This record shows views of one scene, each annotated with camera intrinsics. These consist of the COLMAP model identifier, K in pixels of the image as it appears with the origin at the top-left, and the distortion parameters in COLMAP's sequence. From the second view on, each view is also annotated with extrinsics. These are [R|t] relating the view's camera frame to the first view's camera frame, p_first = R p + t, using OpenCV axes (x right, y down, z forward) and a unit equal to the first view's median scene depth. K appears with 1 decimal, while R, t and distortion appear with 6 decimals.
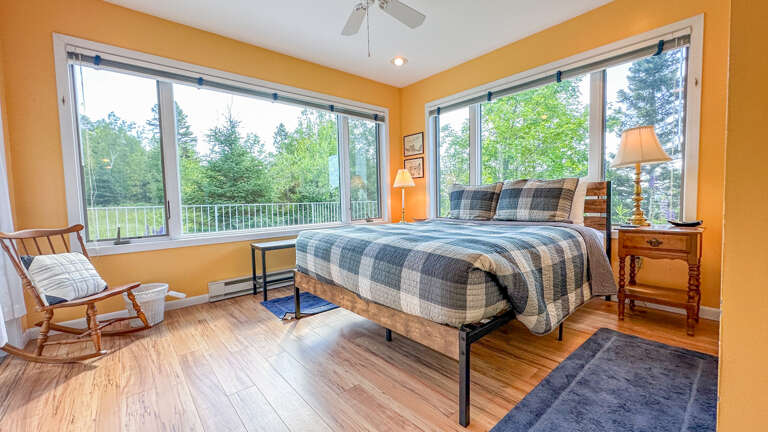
lens RADIAL K [[306.9, 0, 387.1], [0, 306.9, 215.5], [0, 0, 1]] dist [-0.001189, -0.000156]
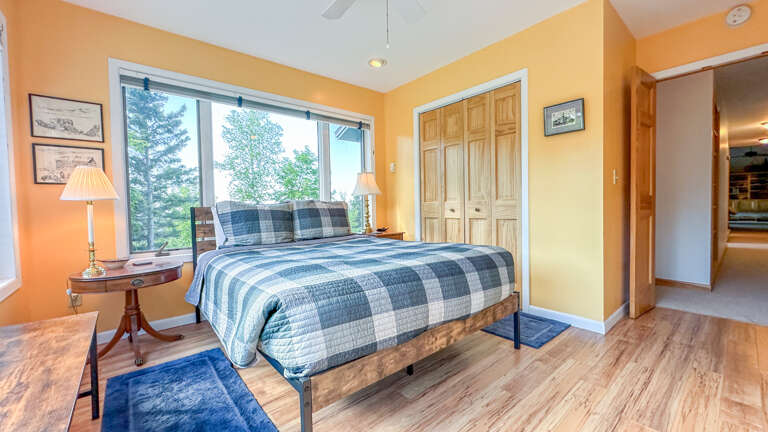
lens RADIAL K [[306.9, 0, 387.1], [0, 306.9, 215.5], [0, 0, 1]] dist [-0.001189, -0.000156]
pose [[0.013094, 0.005975, 0.999896, -0.616446], [0.087068, 0.996177, -0.007093, -0.032338], [-0.996116, 0.087152, 0.012523, 0.712347]]
